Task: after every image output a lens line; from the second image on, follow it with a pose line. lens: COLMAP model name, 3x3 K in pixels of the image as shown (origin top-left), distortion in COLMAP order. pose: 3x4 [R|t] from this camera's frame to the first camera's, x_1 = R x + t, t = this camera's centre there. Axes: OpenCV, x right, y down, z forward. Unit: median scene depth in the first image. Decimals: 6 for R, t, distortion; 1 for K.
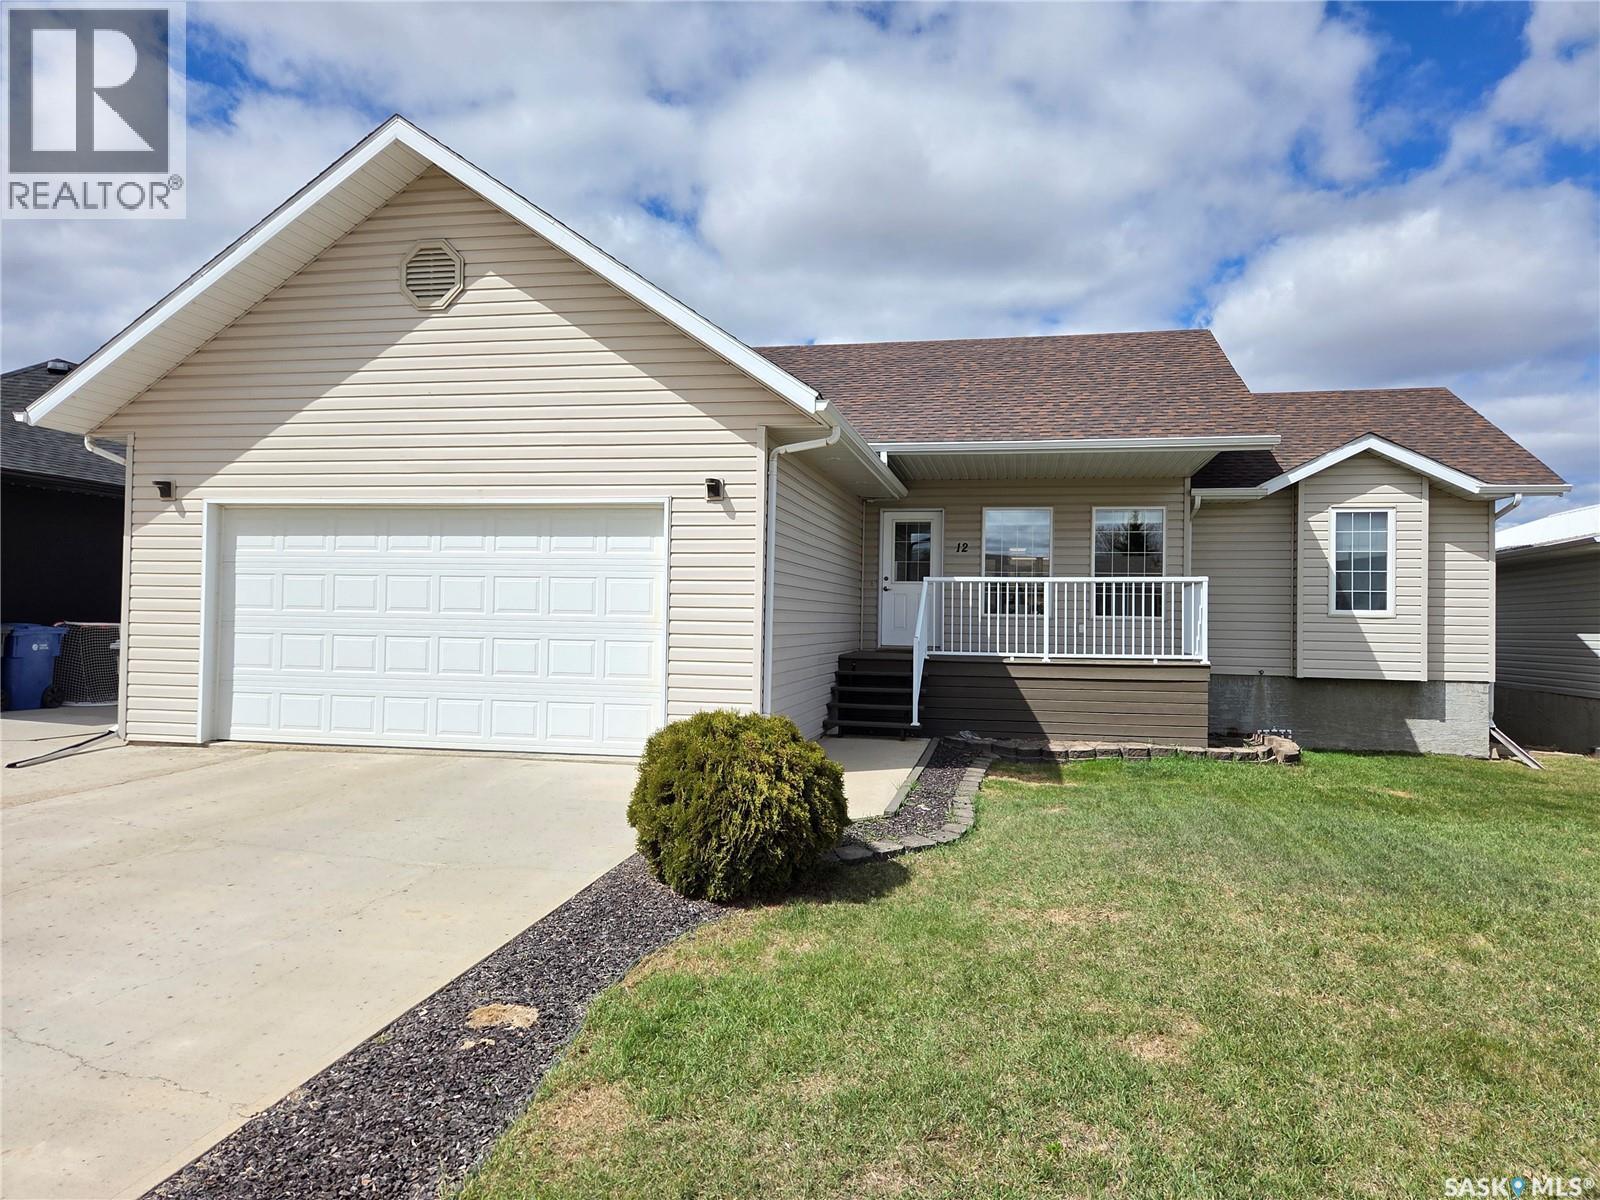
lens RADIAL K [[1051.7, 0, 800.0], [0, 1051.7, 600.0], [0, 0, 1]] dist [0.070139, -0.061246]
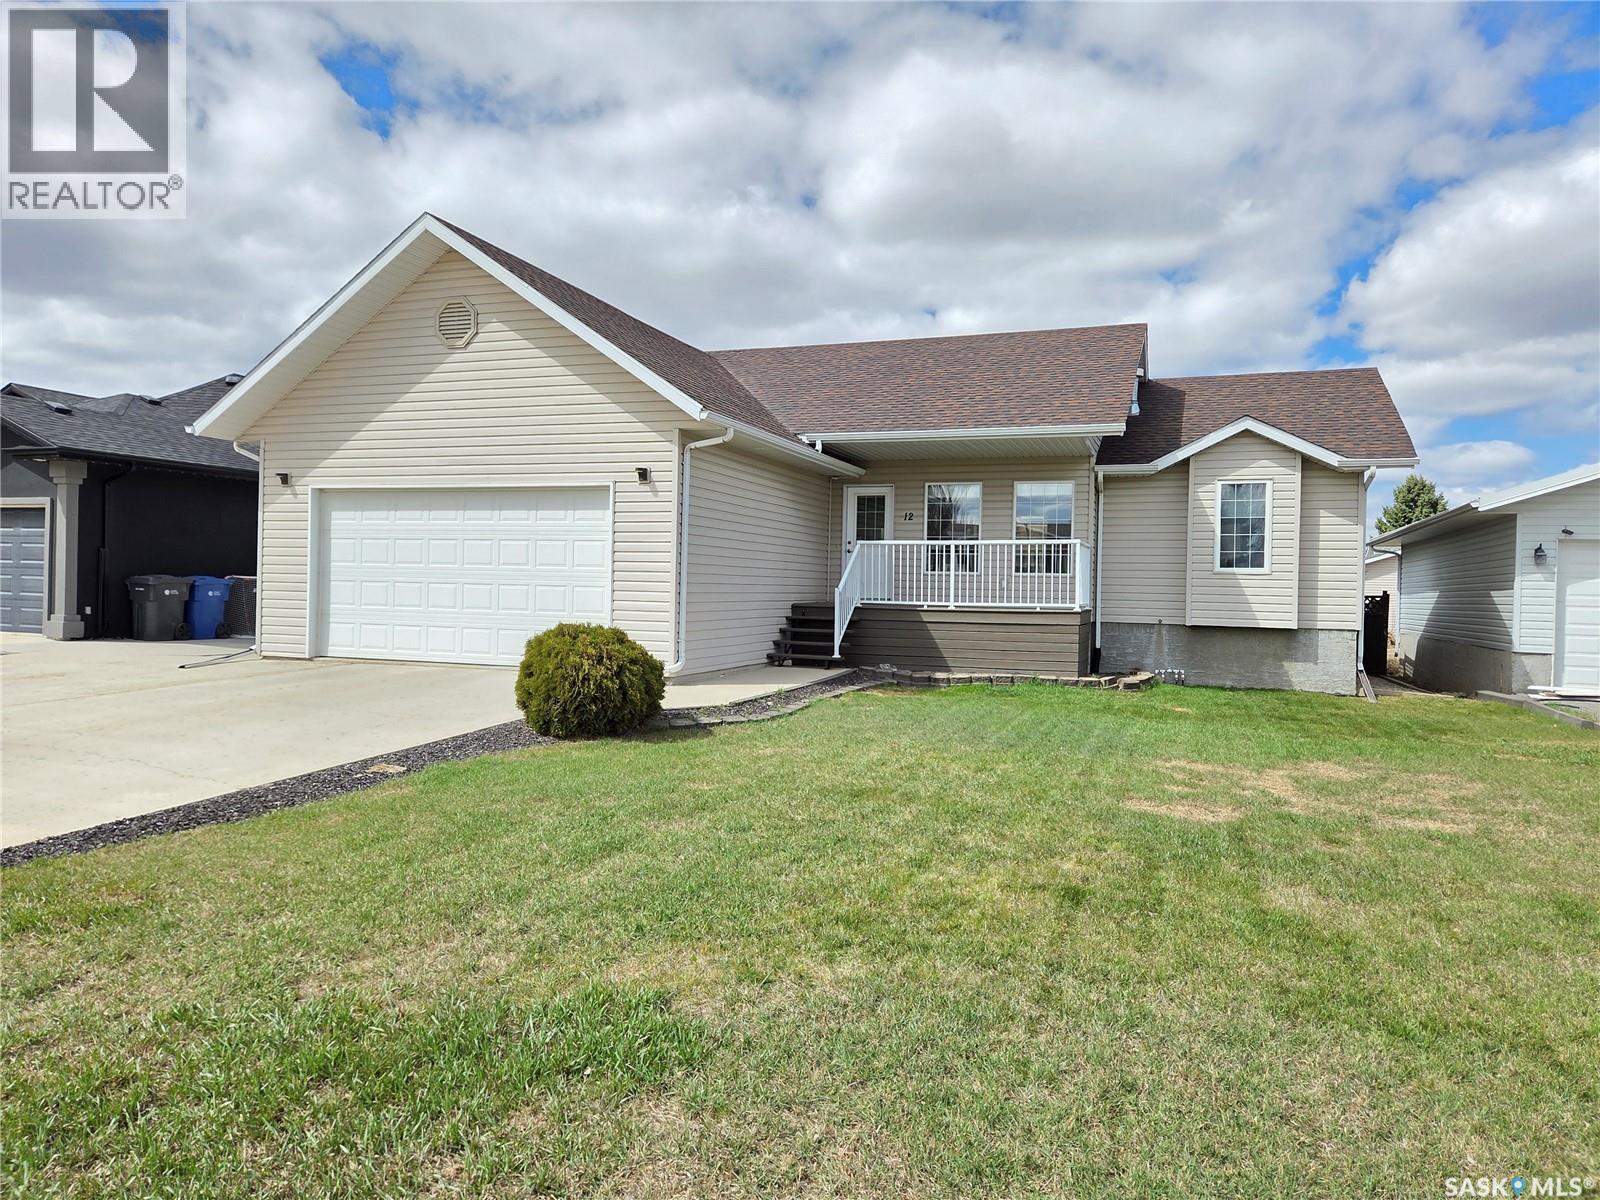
lens RADIAL K [[1075.1, 0, 802.9], [0, 1075.1, 588.7], [0, 0, 1]] dist [0.078026, -0.069096]
pose [[0.987919, 0.003842, -0.154927, 0.254169], [-0.001207, 0.999853, 0.017096, 0.013562], [0.154969, -0.016703, 0.987778, -0.264313]]
